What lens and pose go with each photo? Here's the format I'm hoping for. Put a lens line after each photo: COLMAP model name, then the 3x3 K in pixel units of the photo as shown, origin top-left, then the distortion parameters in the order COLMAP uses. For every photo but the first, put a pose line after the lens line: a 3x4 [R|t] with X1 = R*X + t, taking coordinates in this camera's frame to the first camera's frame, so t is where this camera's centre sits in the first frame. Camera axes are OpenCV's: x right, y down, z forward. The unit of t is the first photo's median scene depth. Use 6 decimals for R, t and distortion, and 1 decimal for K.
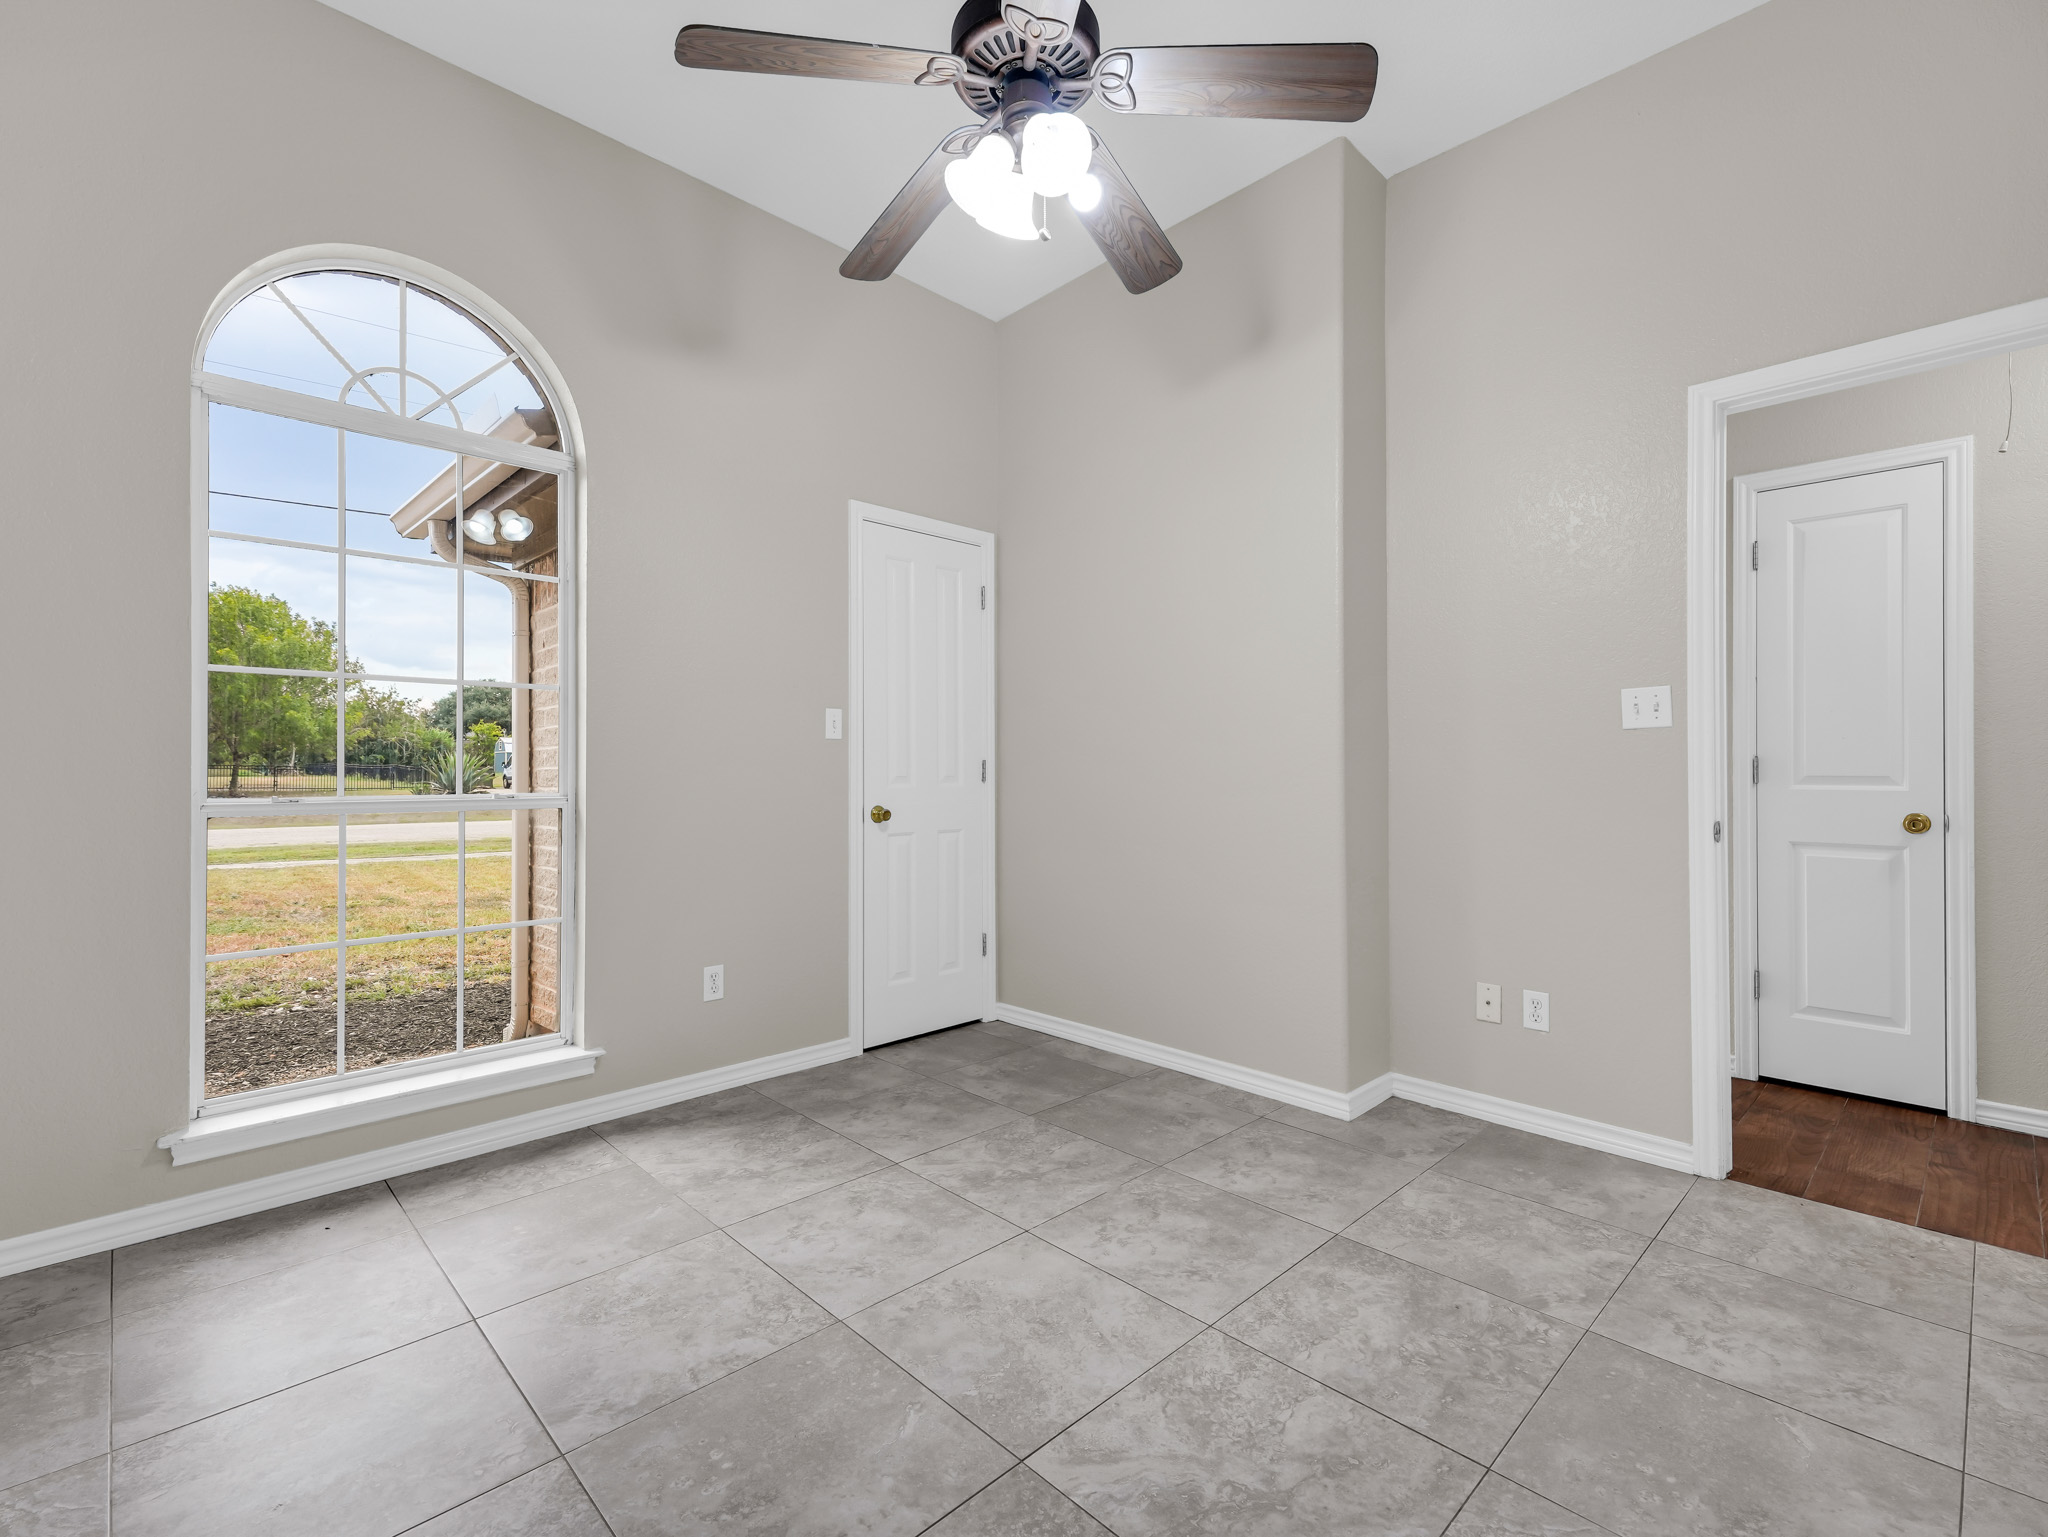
lens RADIAL K [[930.1, 0, 1020.7], [0, 930.1, 761.5], [0, 0, 1]] dist [0.036926, -0.016454]
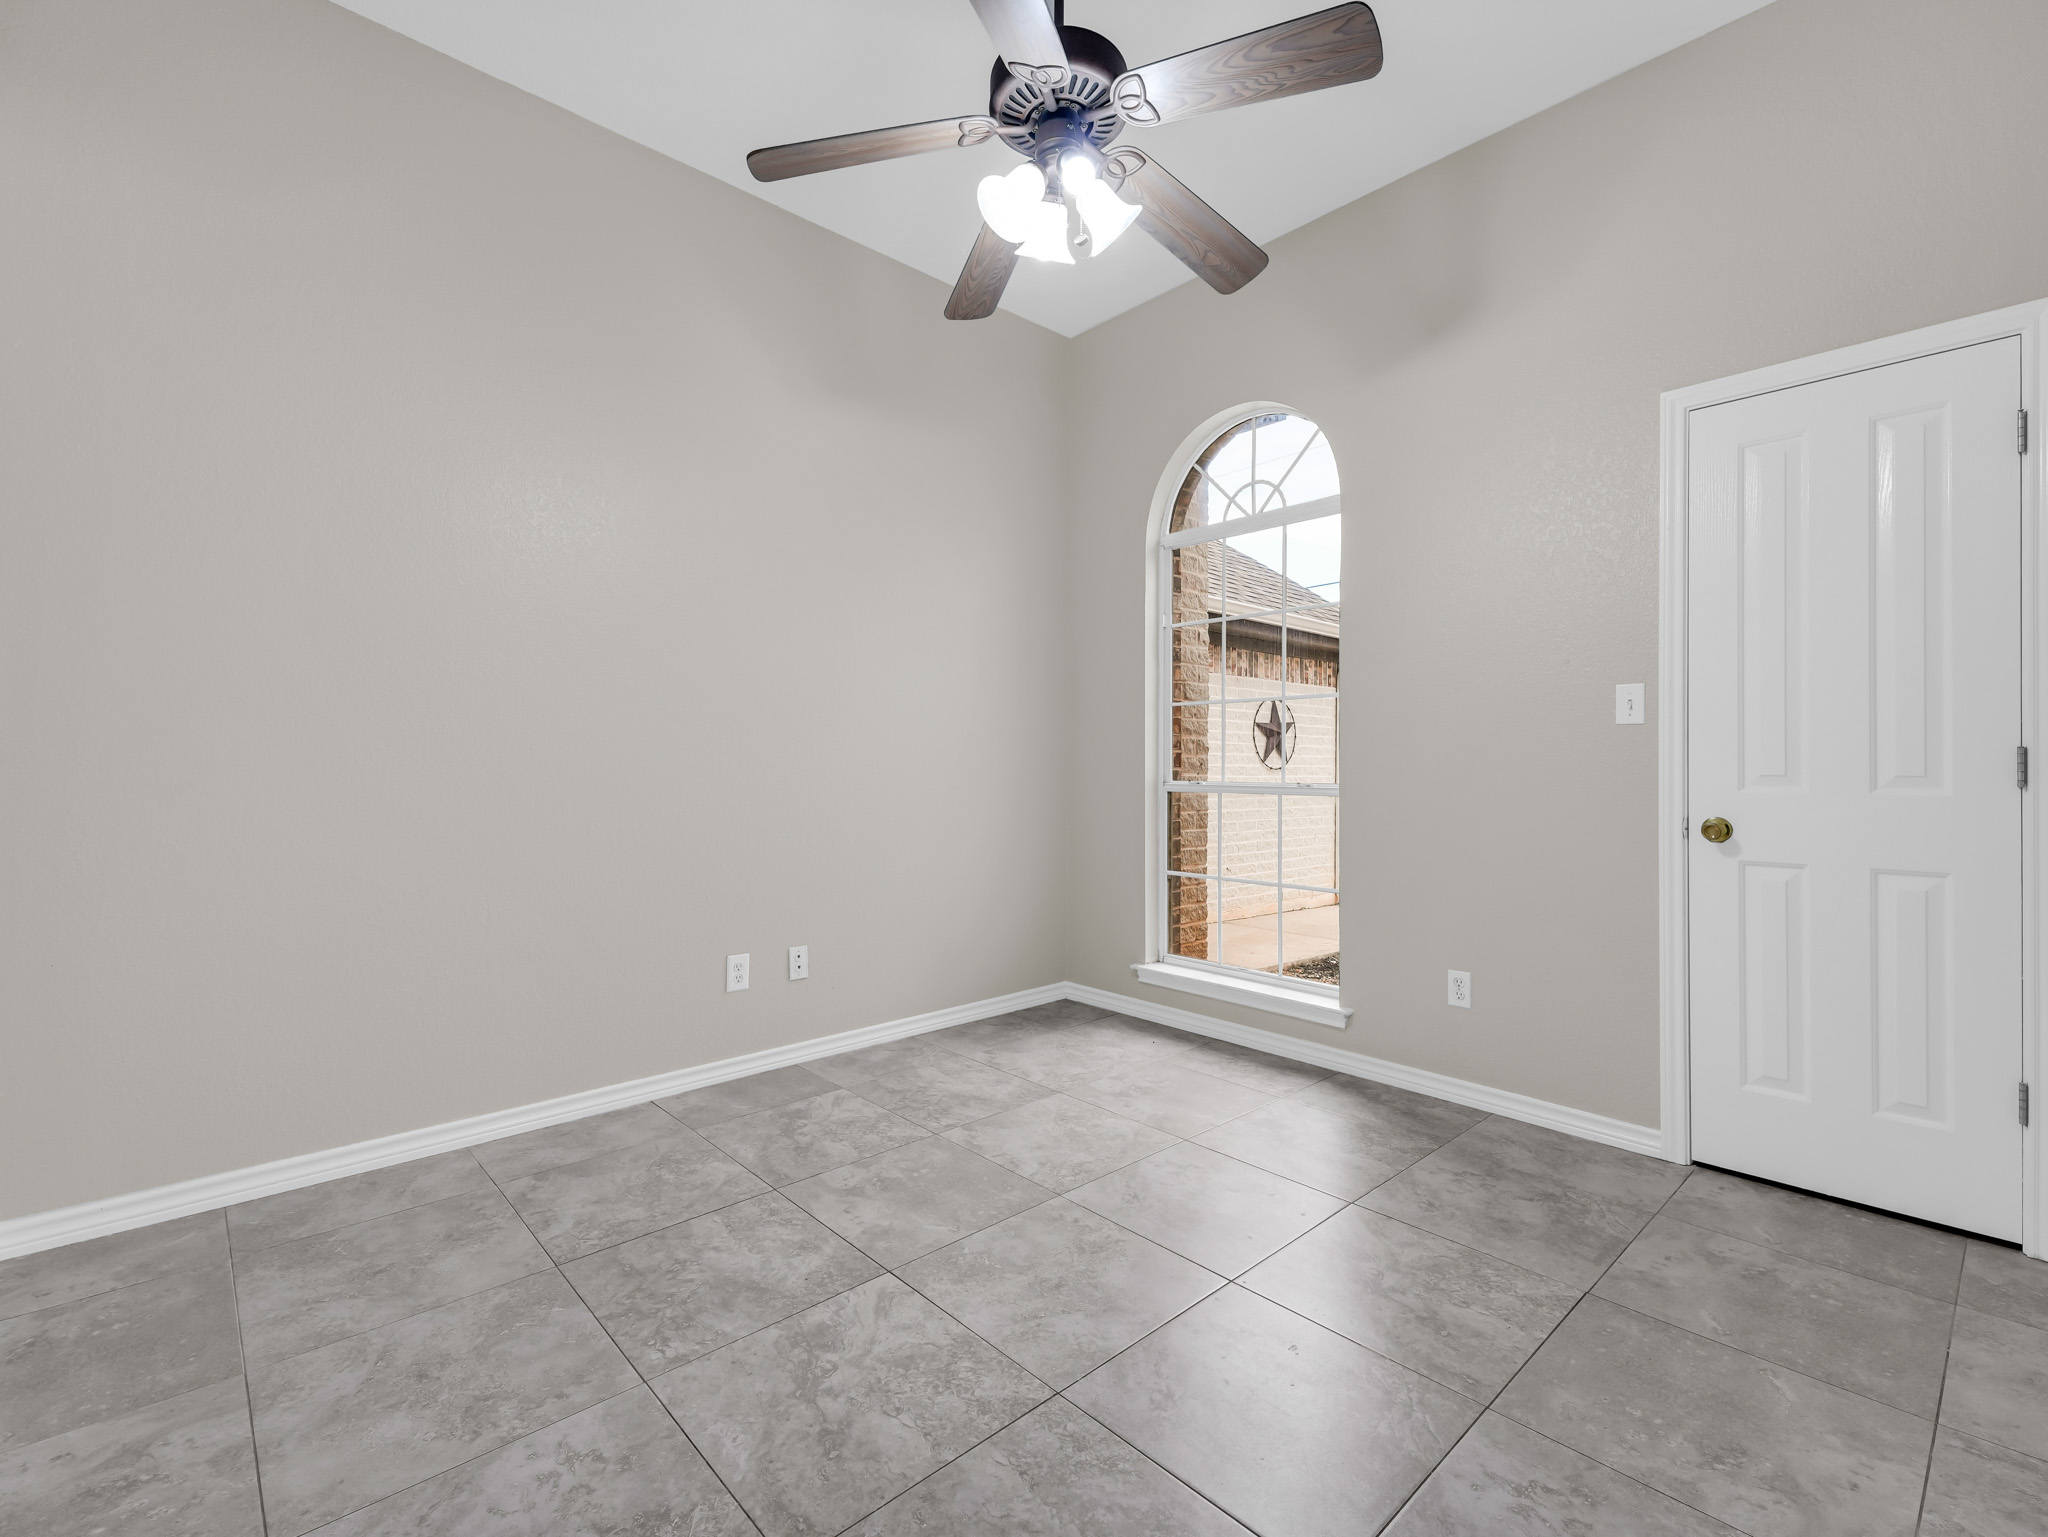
lens RADIAL K [[930.1, 0, 1020.7], [0, 930.1, 761.5], [0, 0, 1]] dist [0.036926, -0.016454]
pose [[-0.030495, -0.003641, -0.999528, 0.723806], [0.006326, 0.999973, -0.003836, 0.008143], [0.999515, -0.006440, -0.030471, 0.664058]]
